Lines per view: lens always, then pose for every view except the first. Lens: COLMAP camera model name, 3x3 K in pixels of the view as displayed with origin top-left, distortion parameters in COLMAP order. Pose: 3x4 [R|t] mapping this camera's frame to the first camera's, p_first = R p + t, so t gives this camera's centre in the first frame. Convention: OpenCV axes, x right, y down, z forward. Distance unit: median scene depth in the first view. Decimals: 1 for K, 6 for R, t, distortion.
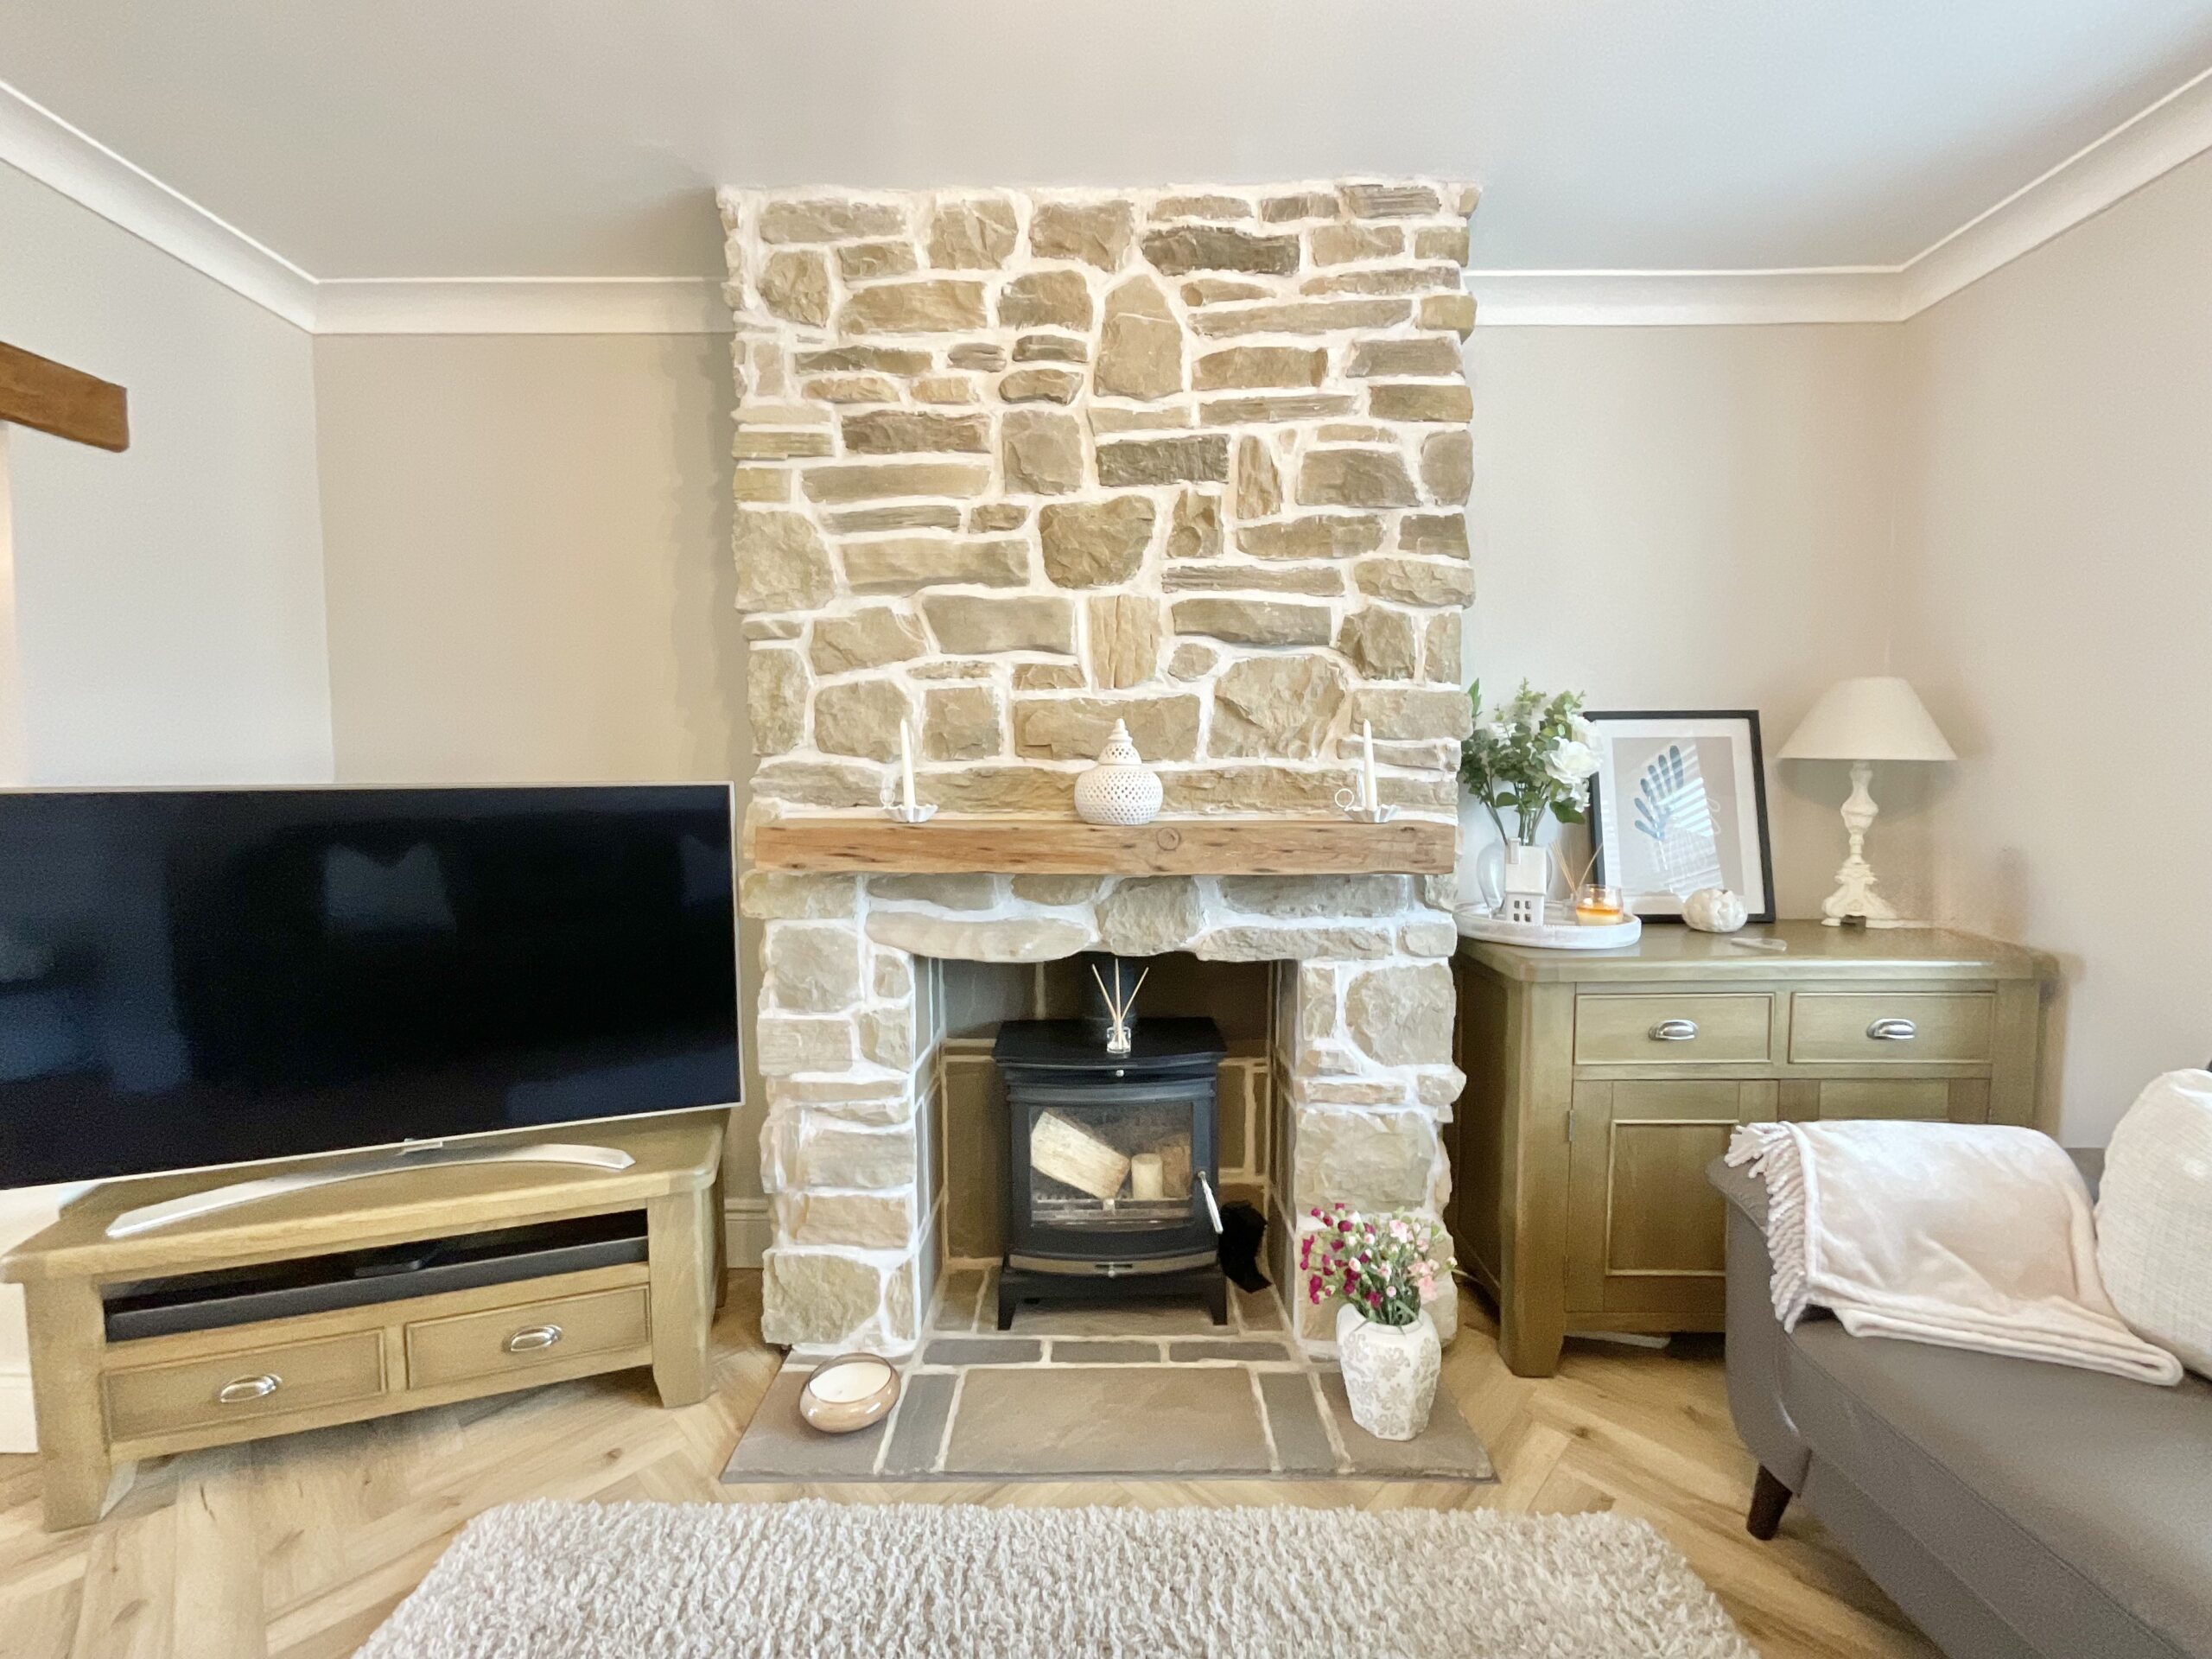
lens RADIAL K [[896.6, 0, 1102.0], [0, 896.6, 827.7], [0, 0, 1]] dist [-0.005617, 0.002559]
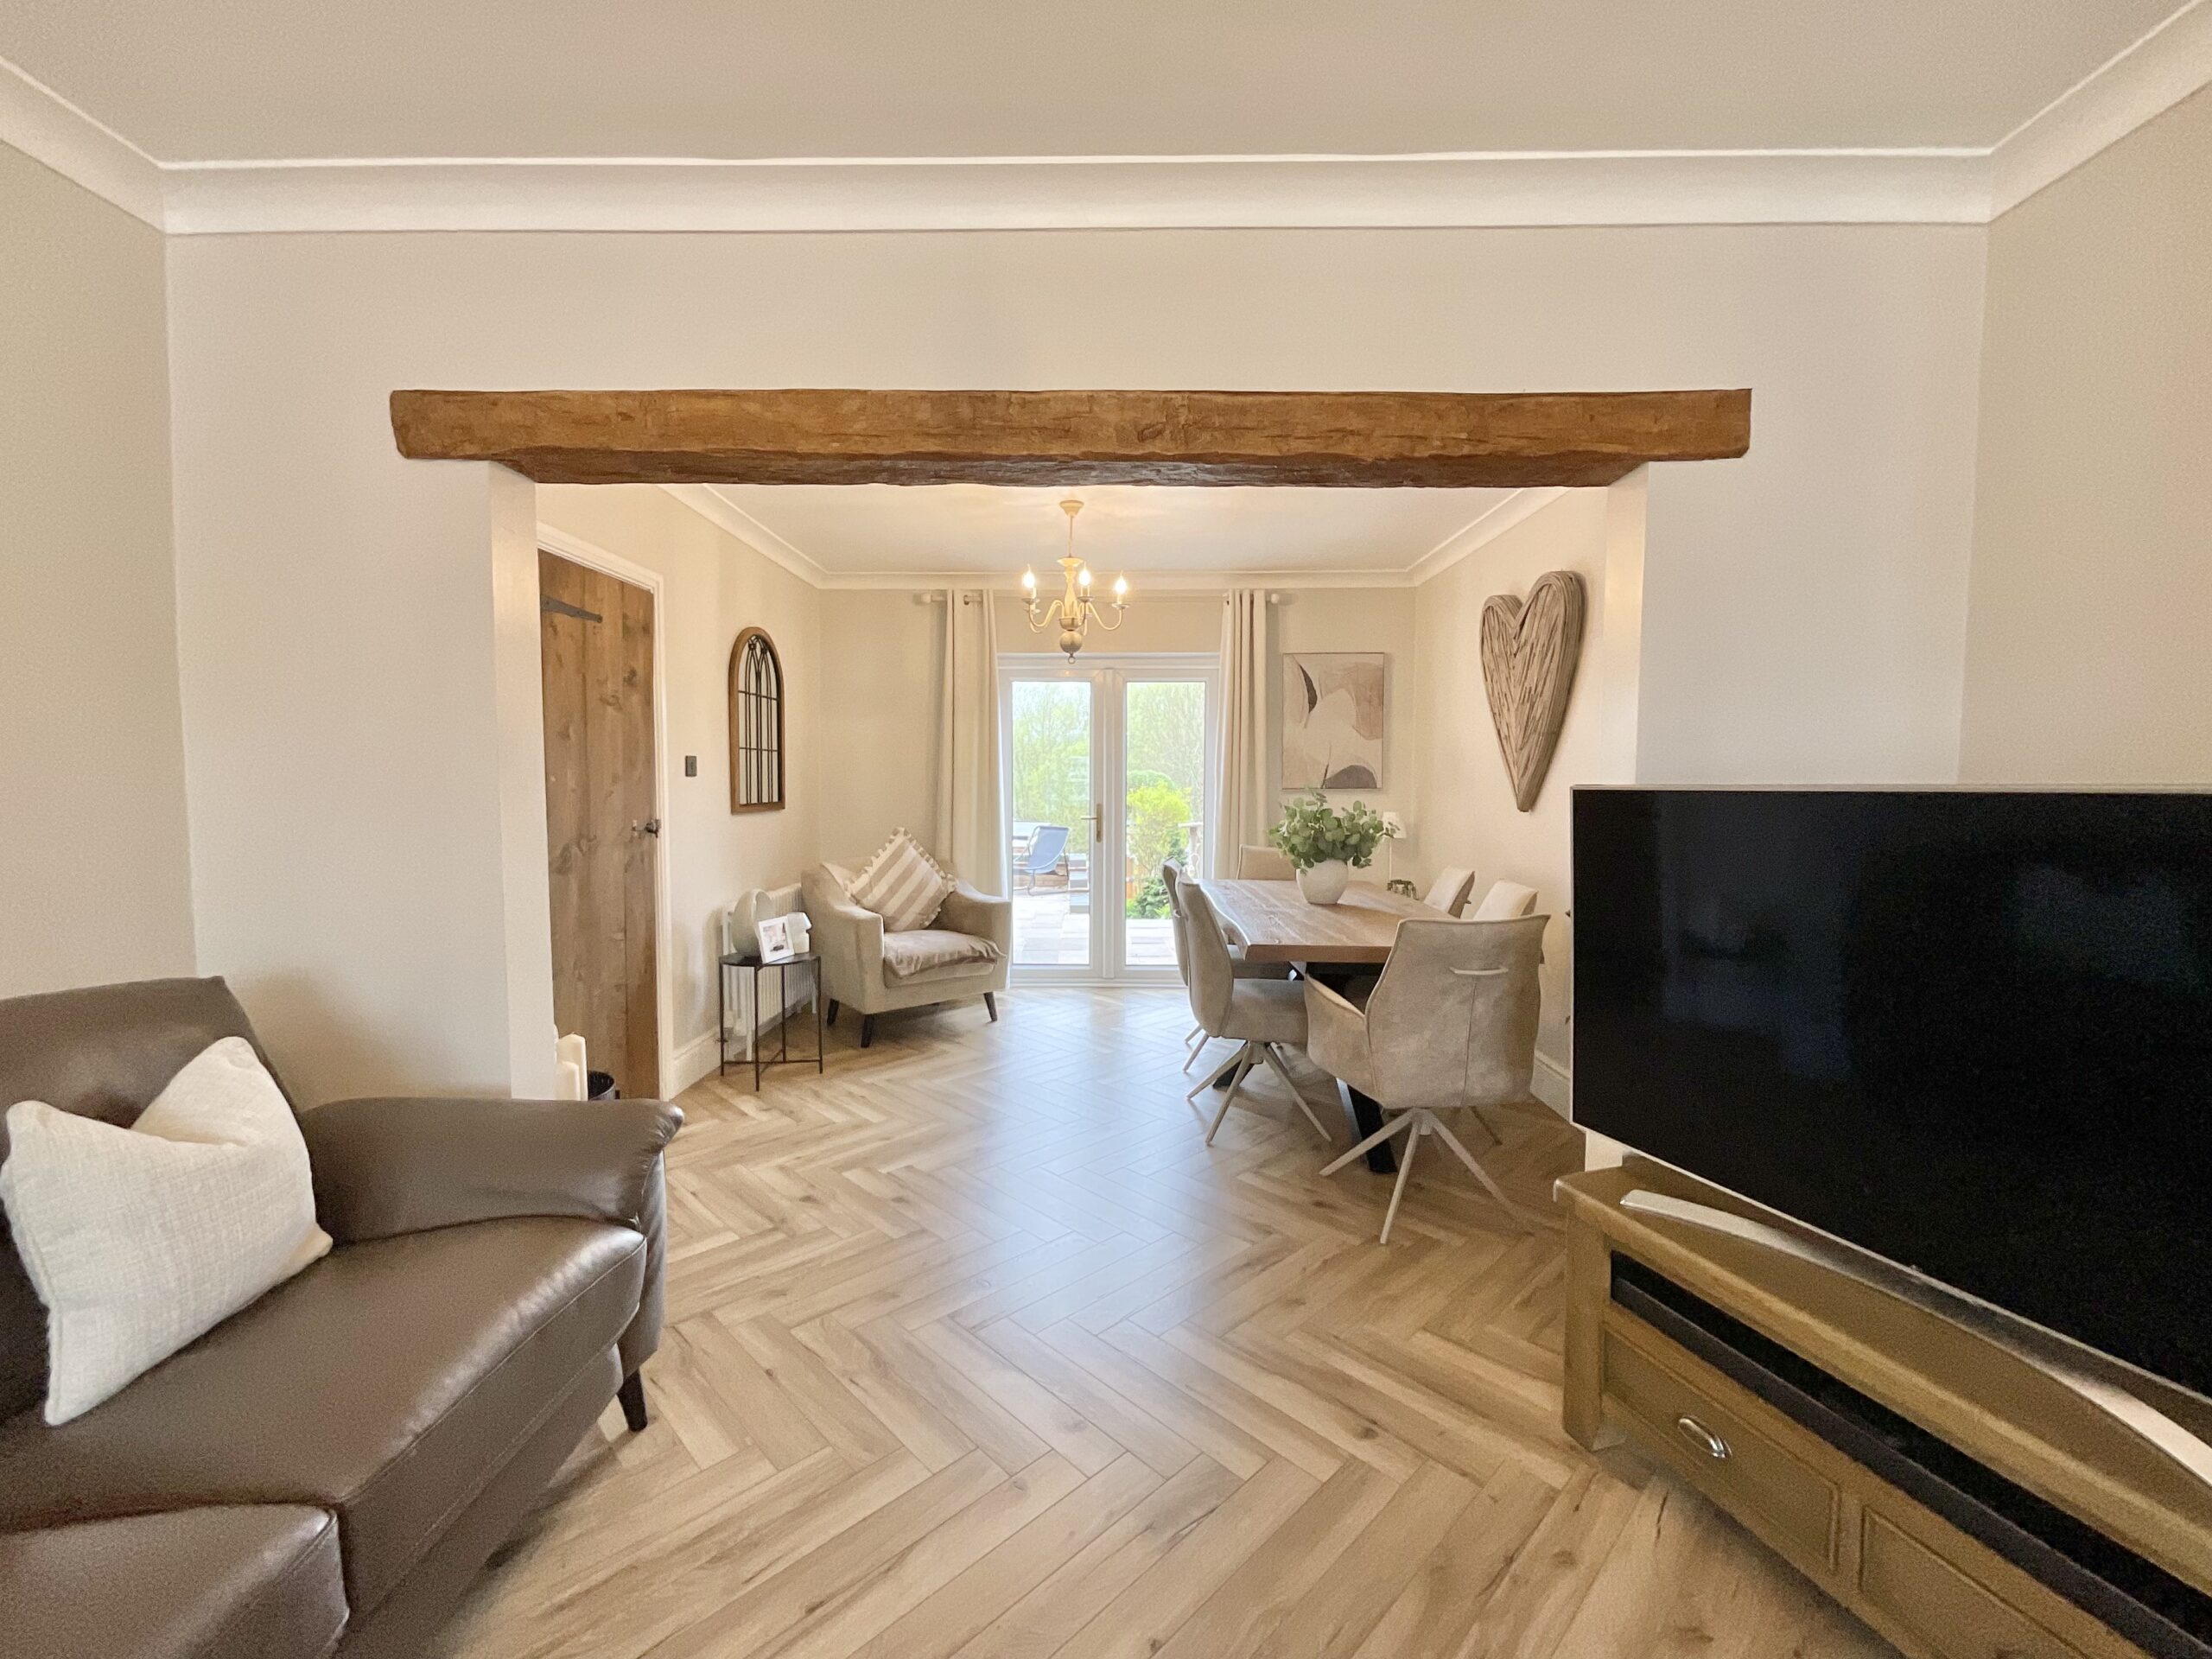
lens RADIAL K [[896.6, 0, 1102.0], [0, 896.6, 827.5], [0, 0, 1]] dist [-0.005617, 0.002559]
pose [[-0.018233, 0.056845, -0.998217, -0.045363], [-0.057188, 0.996689, 0.057803, -0.015670], [0.998197, 0.058140, -0.014921, 0.301894]]
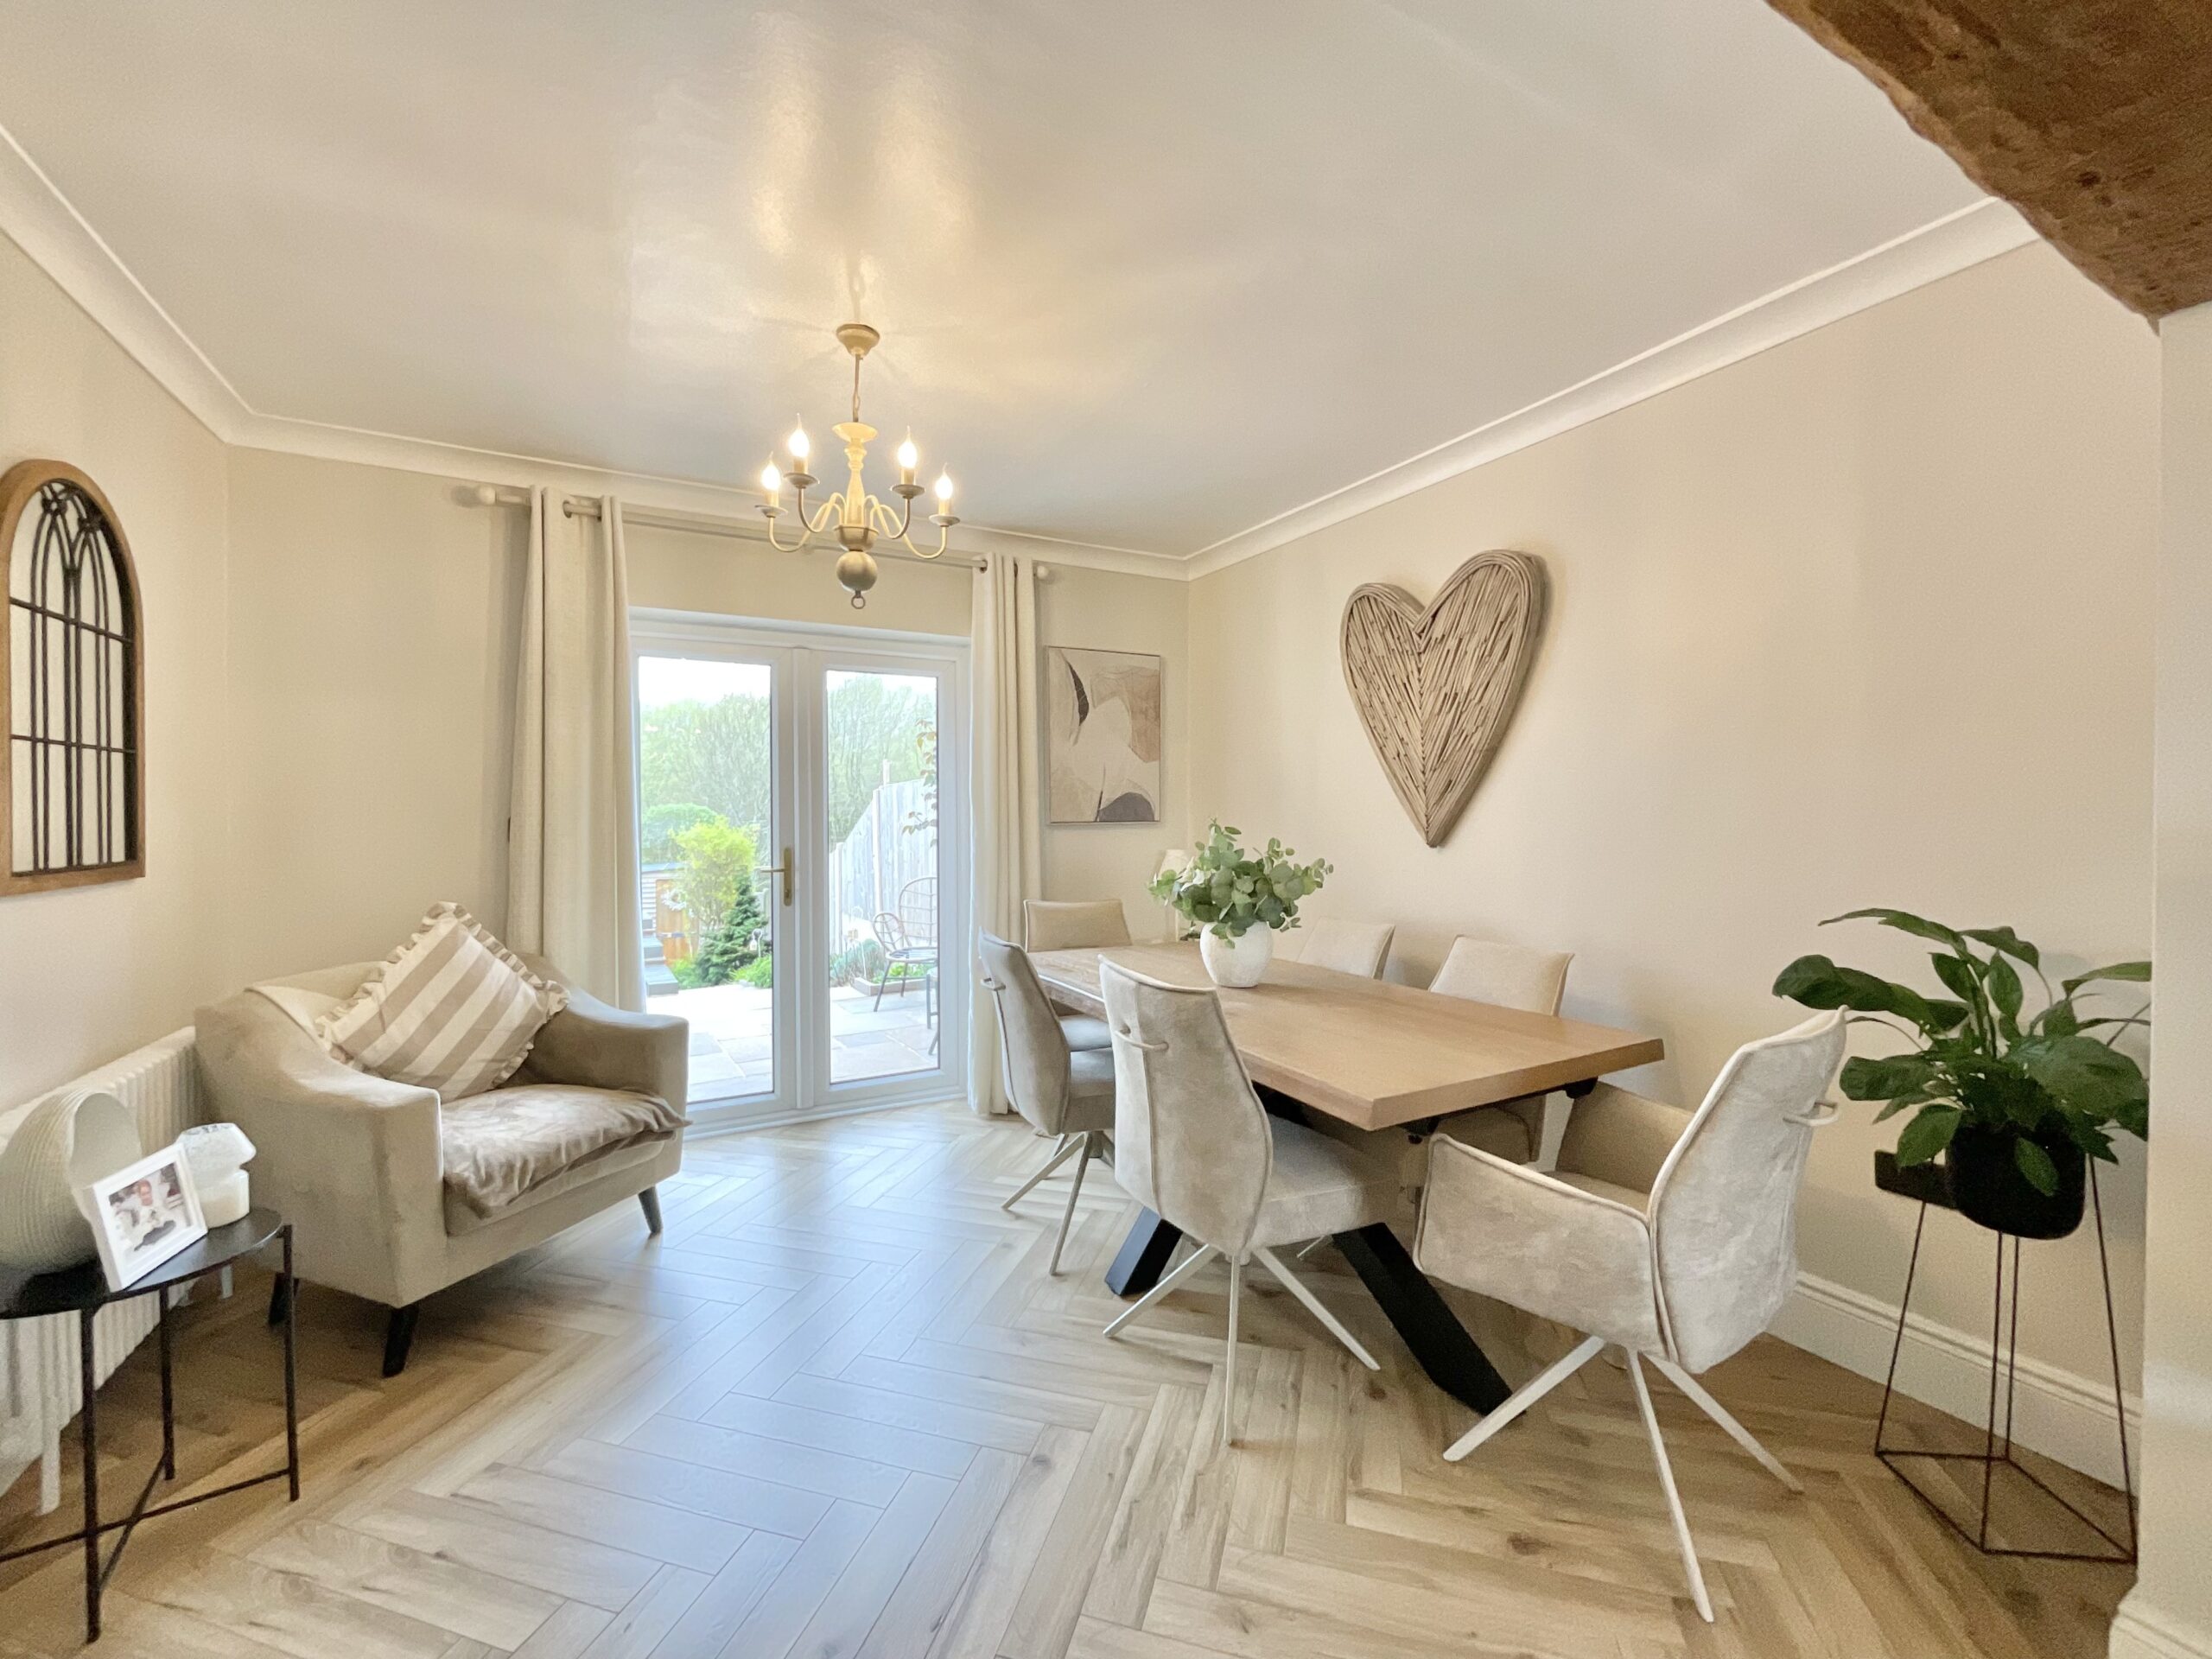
lens RADIAL K [[896.6, 0, 1097.5], [0, 896.6, 827.1], [0, 0, 1]] dist [-0.005617, 0.002559]
pose [[0.478463, 0.014419, -0.877990, -0.930690], [-0.047223, 0.998841, -0.009331, 0.017204], [0.876837, 0.045926, 0.478589, -0.102789]]
